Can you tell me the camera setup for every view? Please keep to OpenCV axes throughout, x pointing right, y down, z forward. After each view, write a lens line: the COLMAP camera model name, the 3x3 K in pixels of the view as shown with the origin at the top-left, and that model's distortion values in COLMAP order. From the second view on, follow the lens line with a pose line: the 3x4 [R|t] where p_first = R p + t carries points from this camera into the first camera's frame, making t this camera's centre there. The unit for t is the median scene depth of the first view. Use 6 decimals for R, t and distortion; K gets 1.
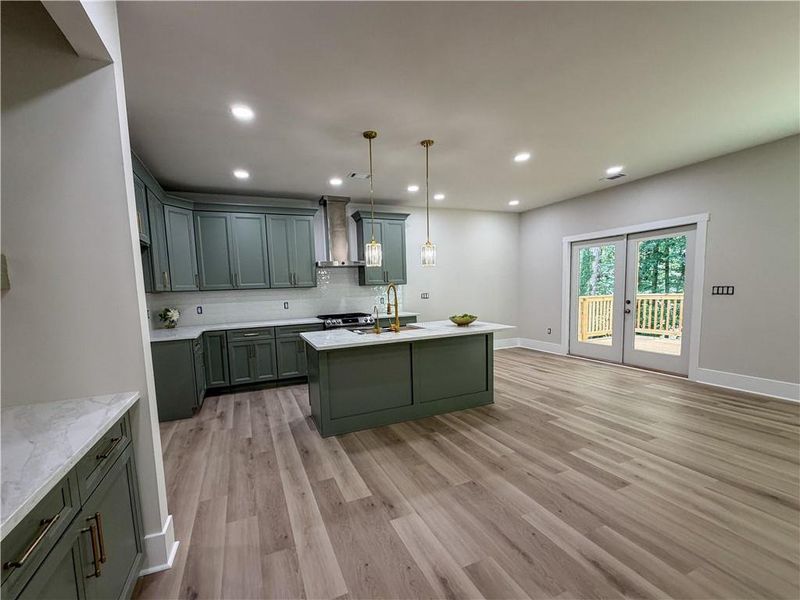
lens RADIAL K [[334.6, 0, 375.9], [0, 334.6, 319.2], [0, 0, 1]] dist [0.001781, -0.000560]
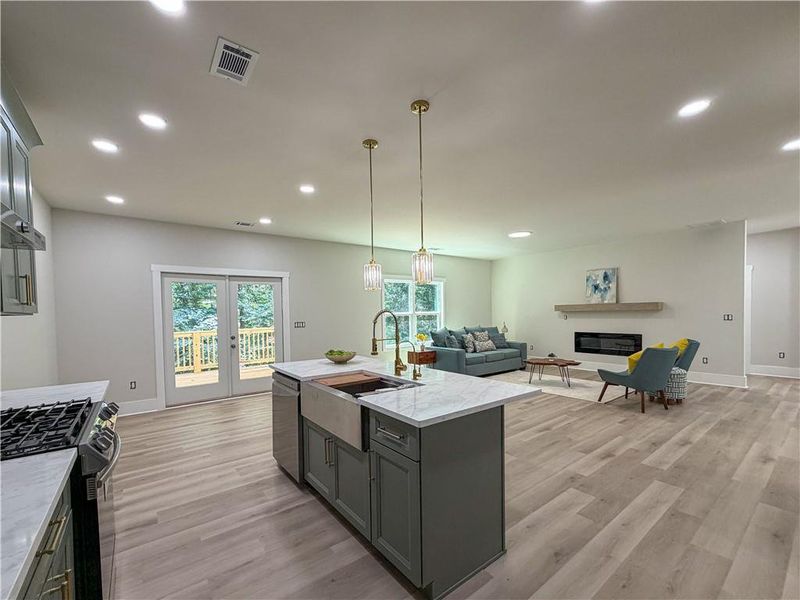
lens RADIAL K [[334.6, 0, 386.7], [0, 334.6, 321.8], [0, 0, 1]] dist [0.001781, -0.000560]
pose [[-0.247563, 0.013211, 0.968782, -0.511260], [0.119057, 0.992744, 0.016886, -0.075009], [-0.961529, 0.119521, -0.247340, 0.949154]]
